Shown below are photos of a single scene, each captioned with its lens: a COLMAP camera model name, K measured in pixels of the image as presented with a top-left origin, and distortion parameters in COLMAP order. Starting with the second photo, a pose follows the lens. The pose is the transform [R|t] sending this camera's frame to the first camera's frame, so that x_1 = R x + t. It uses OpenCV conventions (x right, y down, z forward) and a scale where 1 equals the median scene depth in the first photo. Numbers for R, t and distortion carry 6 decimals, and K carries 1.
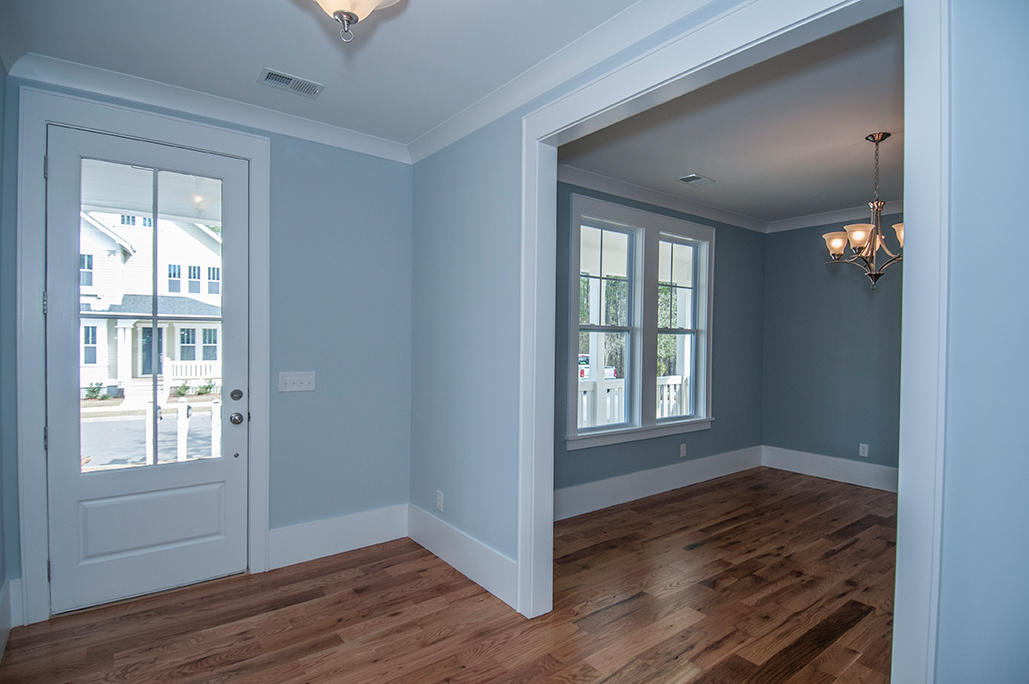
lens RADIAL K [[525.6, 0, 521.1], [0, 525.6, 334.8], [0, 0, 1]] dist [-0.002788, -0.008481]
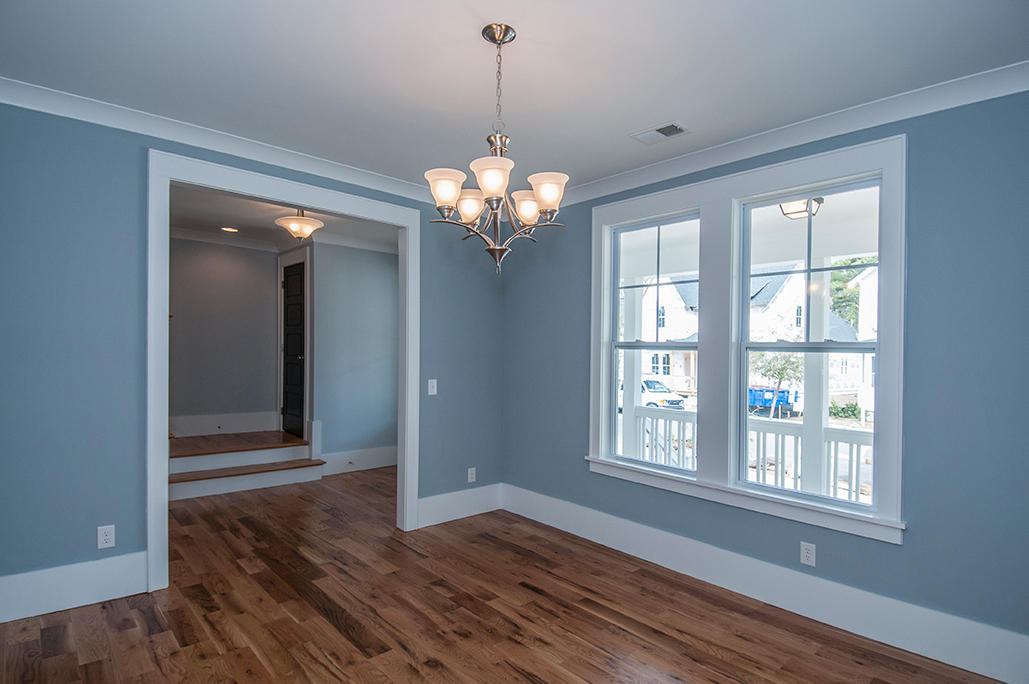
lens RADIAL K [[525.6, 0, 525.6], [0, 525.6, 361.1], [0, 0, 1]] dist [-0.002788, -0.008481]
pose [[0.105982, 0.000807, -0.994368, 1.393461], [-0.021347, 0.999771, -0.001464, 0.026587], [0.994139, 0.021382, 0.105975, 1.027938]]
